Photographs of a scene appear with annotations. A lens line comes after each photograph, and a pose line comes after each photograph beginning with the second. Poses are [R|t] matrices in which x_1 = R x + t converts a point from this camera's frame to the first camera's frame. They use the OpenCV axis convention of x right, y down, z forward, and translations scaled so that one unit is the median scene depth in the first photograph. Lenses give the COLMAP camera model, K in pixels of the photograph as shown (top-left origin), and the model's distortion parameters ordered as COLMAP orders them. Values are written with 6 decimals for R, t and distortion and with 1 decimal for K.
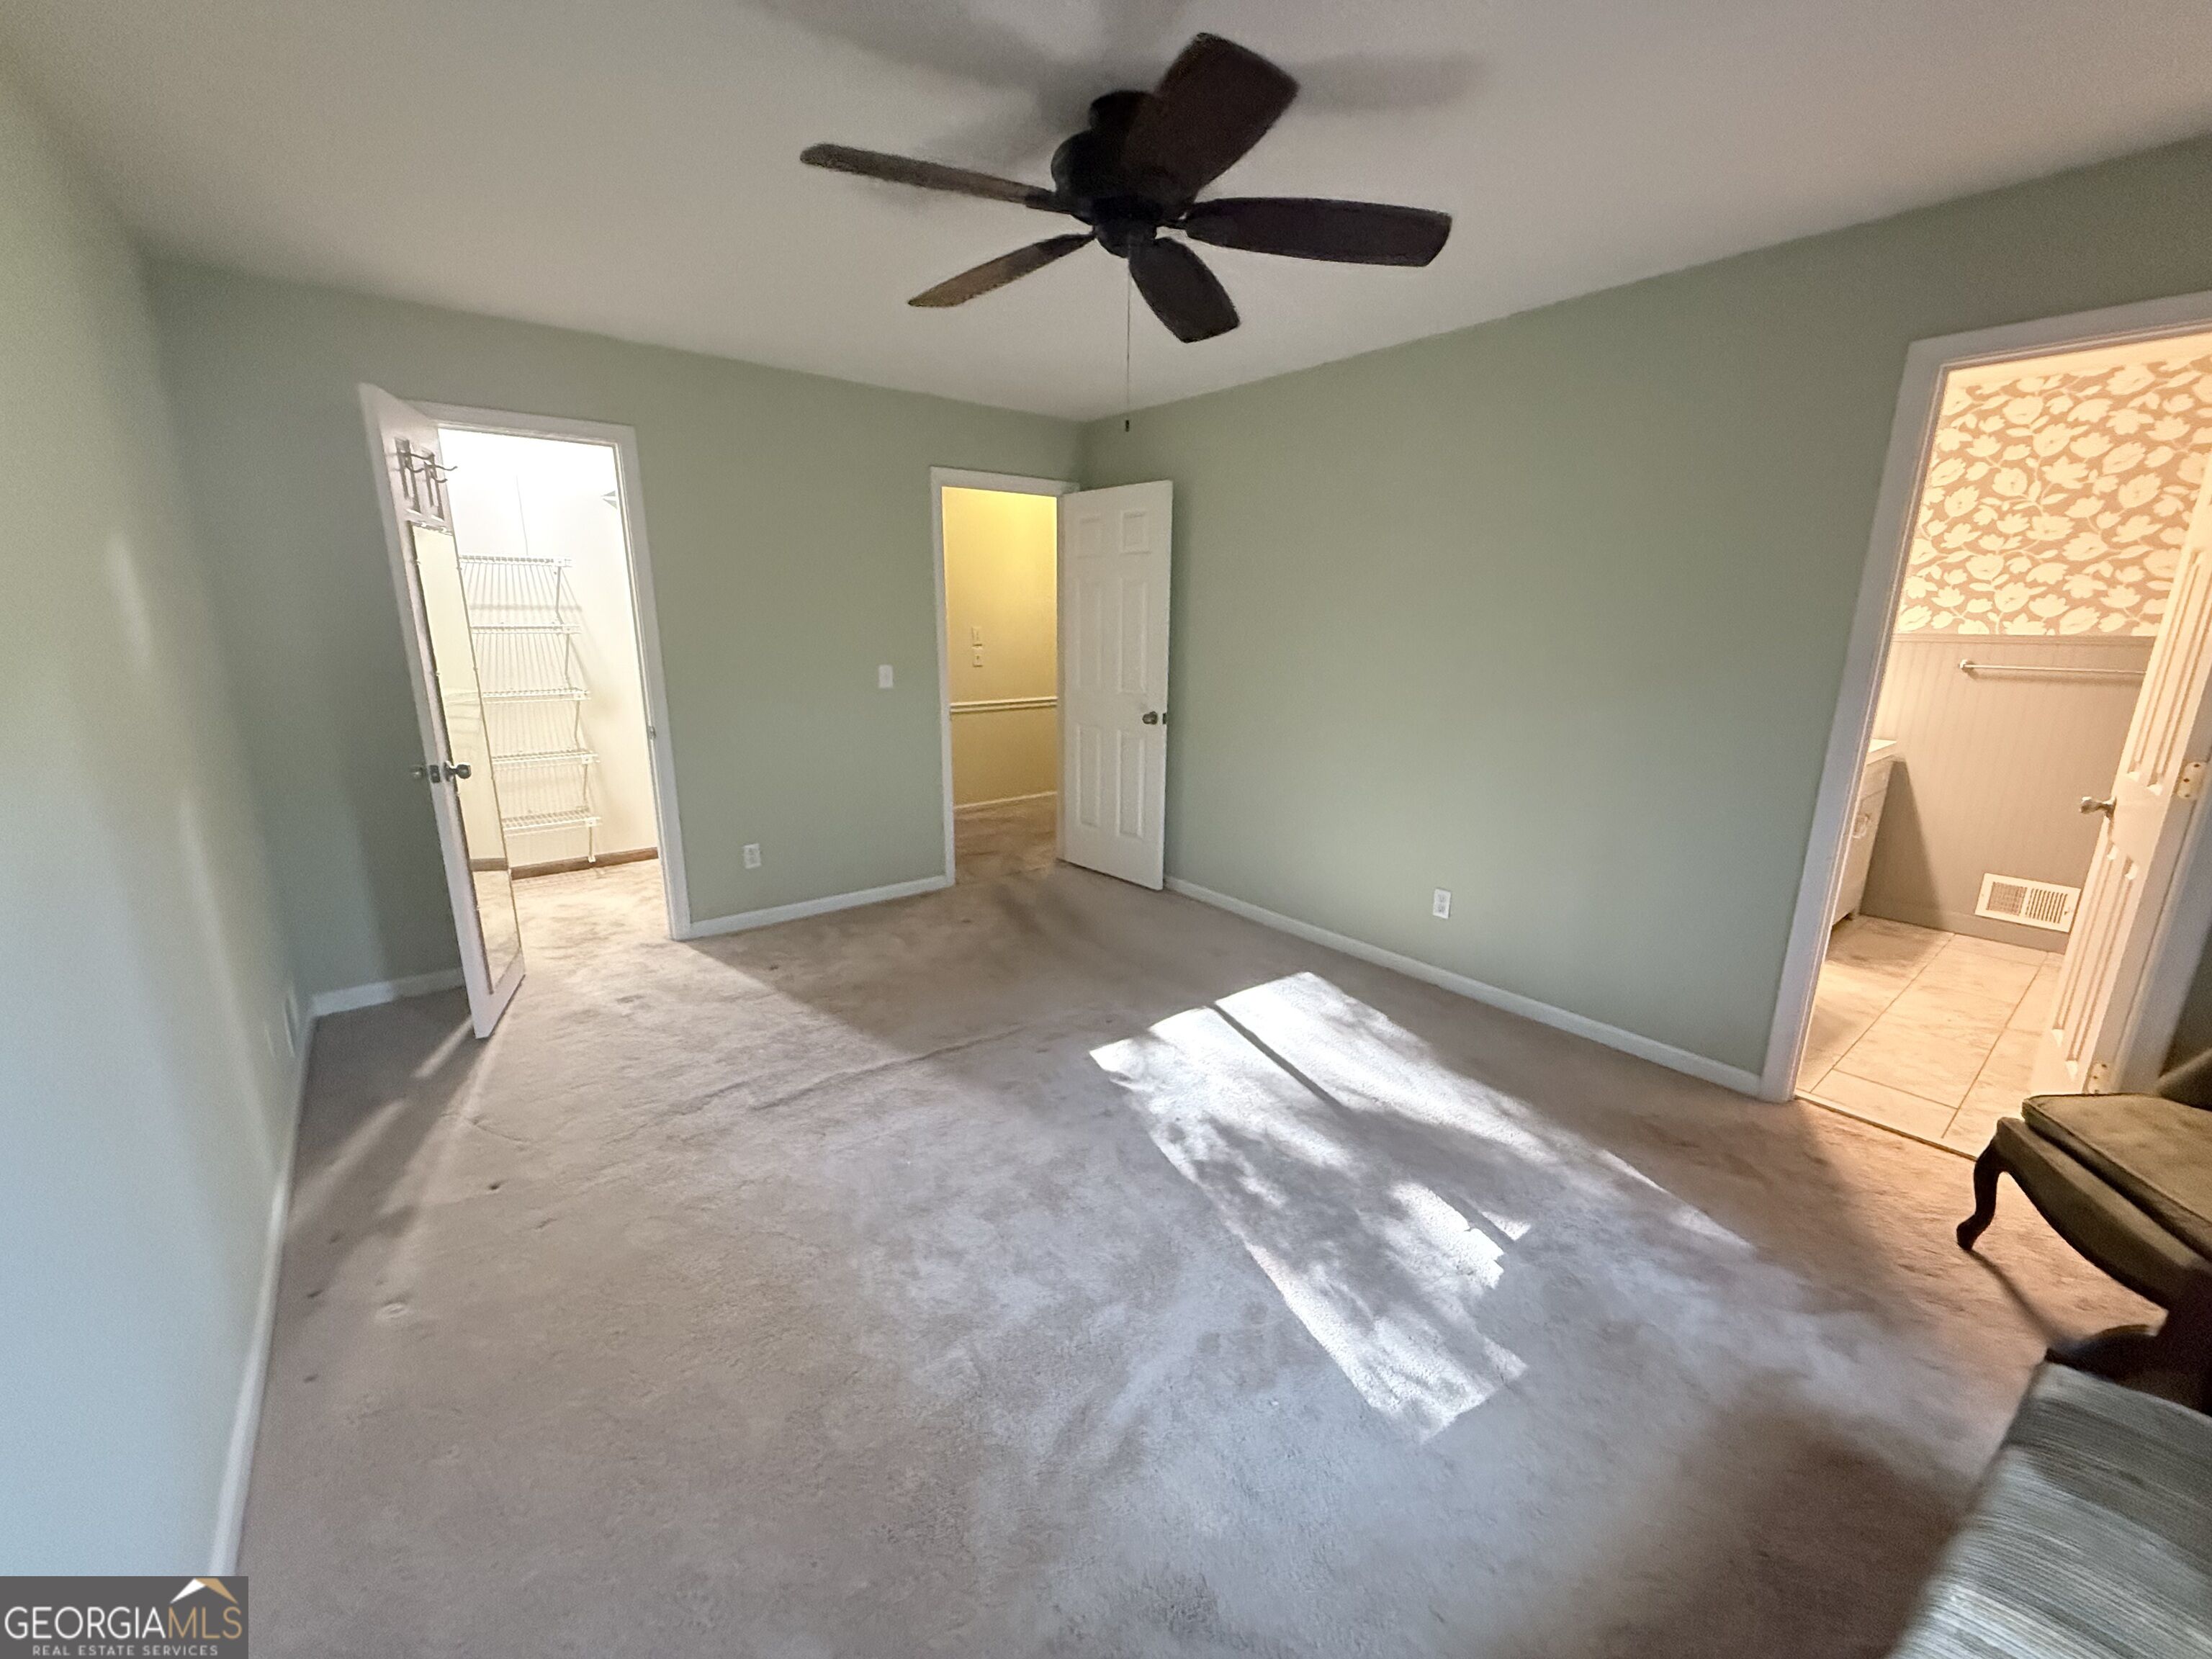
lens RADIAL K [[885.0, 0, 1096.0], [0, 885.0, 830.1], [0, 0, 1]] dist [0.000557, -0.000017]
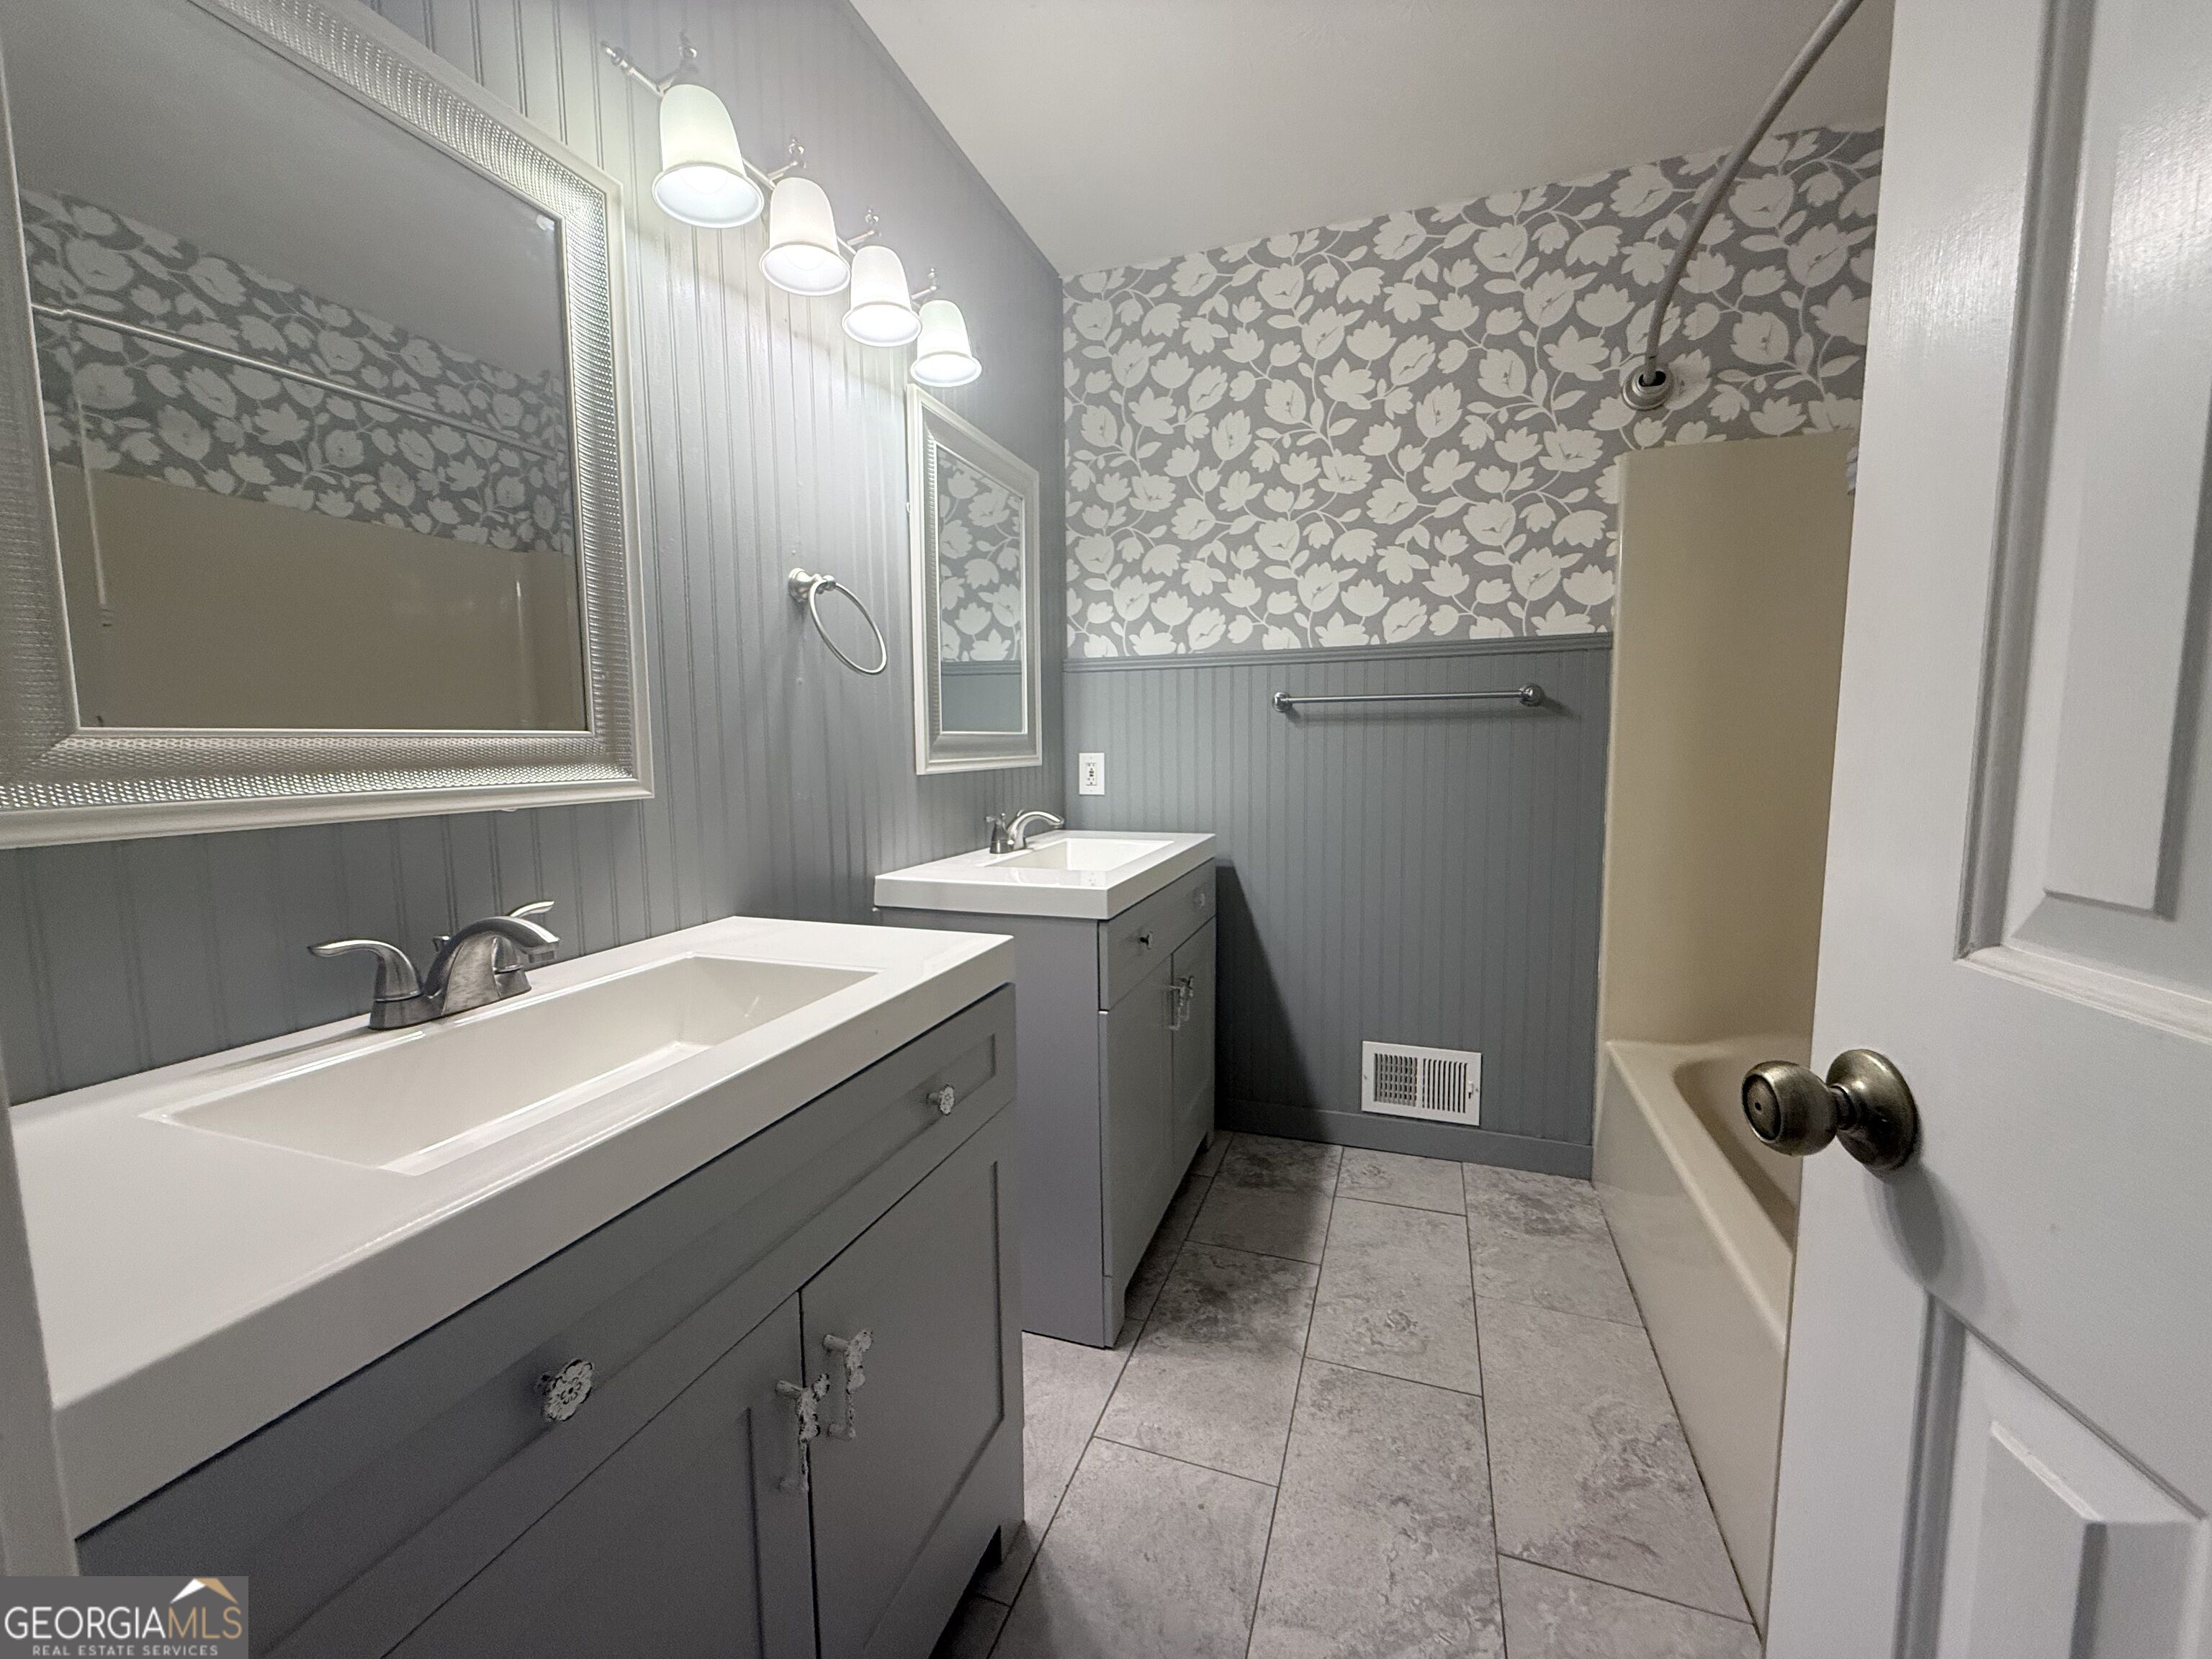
lens RADIAL K [[885.0, 0, 1109.7], [0, 885.0, 827.9], [0, 0, 1]] dist [0.000557, -0.000017]
pose [[0.847002, -0.068862, 0.527111, 0.597034], [0.142587, 0.984669, -0.100482, -0.061629], [-0.512110, 0.160267, 0.843835, 0.603377]]
